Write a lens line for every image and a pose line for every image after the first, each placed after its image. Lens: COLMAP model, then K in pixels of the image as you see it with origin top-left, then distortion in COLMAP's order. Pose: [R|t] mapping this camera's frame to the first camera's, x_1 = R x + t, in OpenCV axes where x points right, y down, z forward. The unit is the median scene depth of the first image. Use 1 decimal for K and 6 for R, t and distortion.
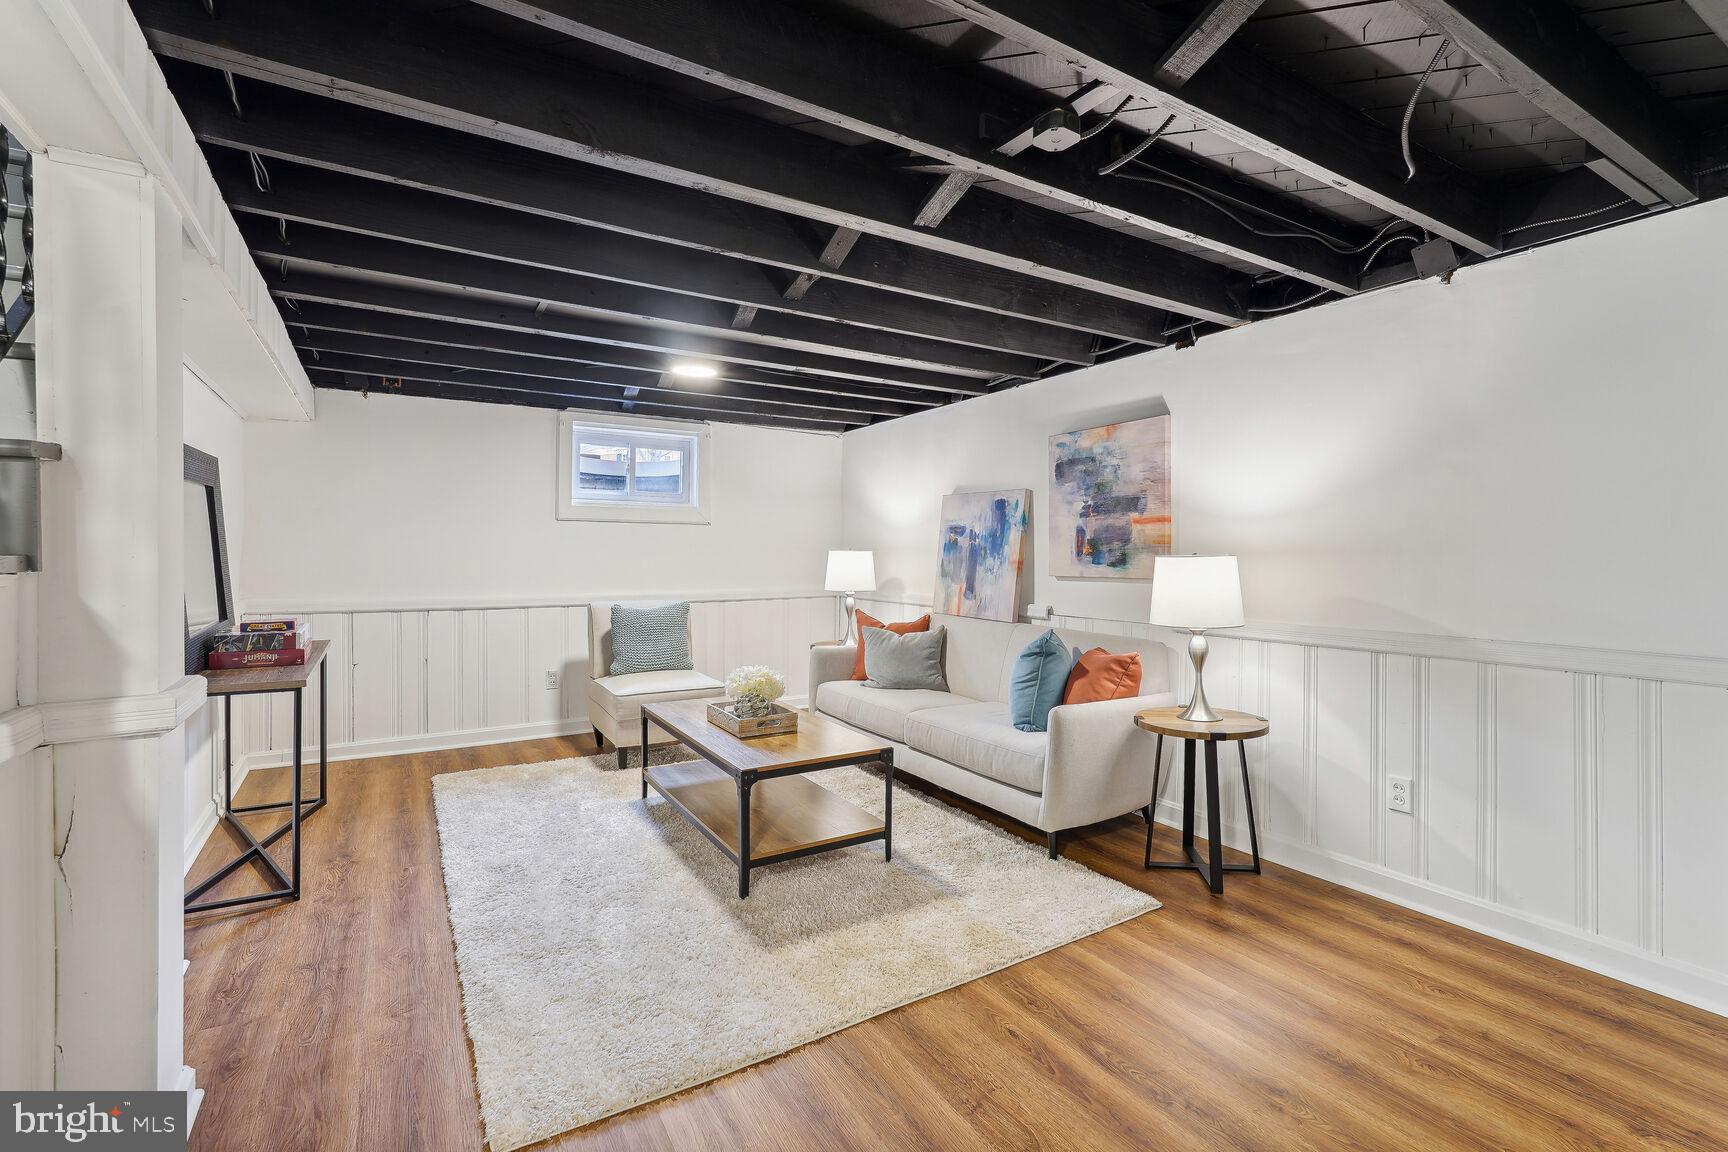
lens RADIAL K [[769.5, 0, 854.1], [0, 769.5, 558.8], [0, 0, 1]] dist [-0.010401, 0.003135]
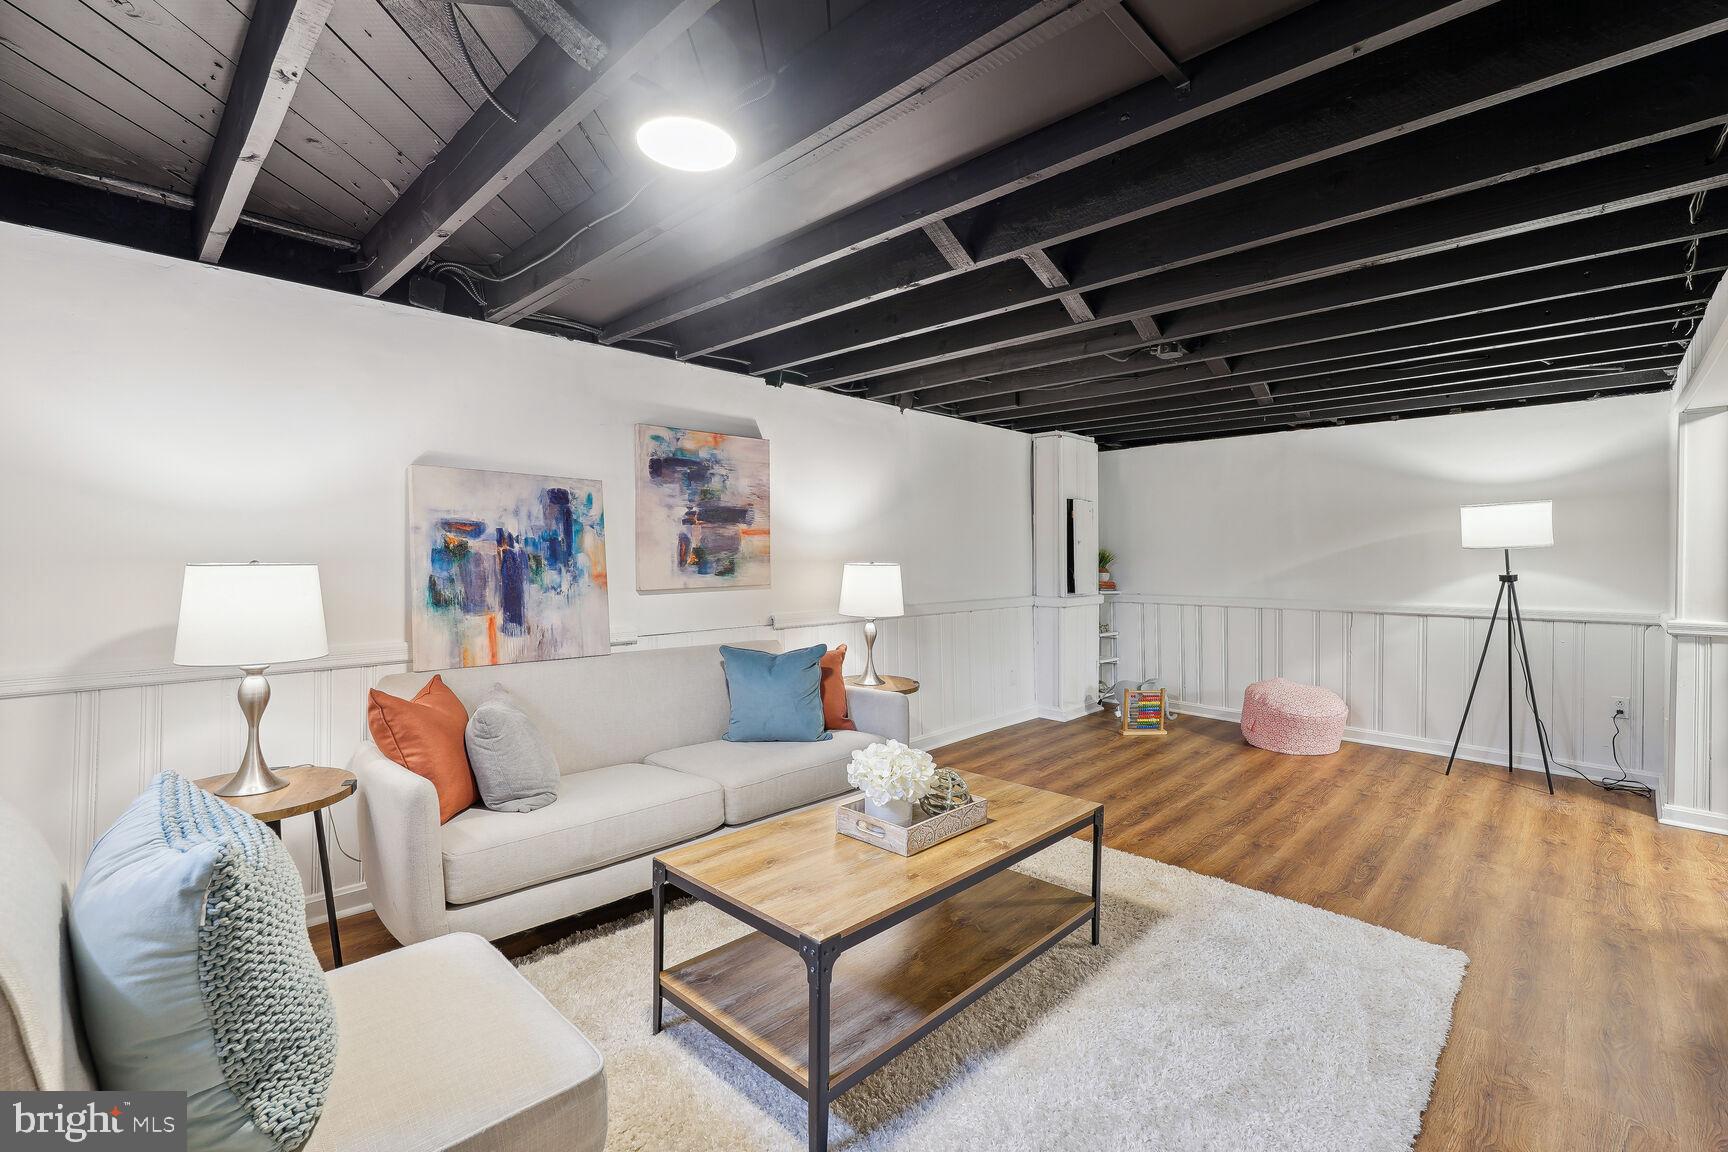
lens RADIAL K [[769.5, 0, 855.7], [0, 769.5, 568.6], [0, 0, 1]] dist [-0.010401, 0.003135]
pose [[-0.255599, -0.018196, 0.966612, -0.650002], [0.010175, 0.999717, 0.021510, -0.018003], [-0.966729, 0.015333, -0.255342, 1.036099]]
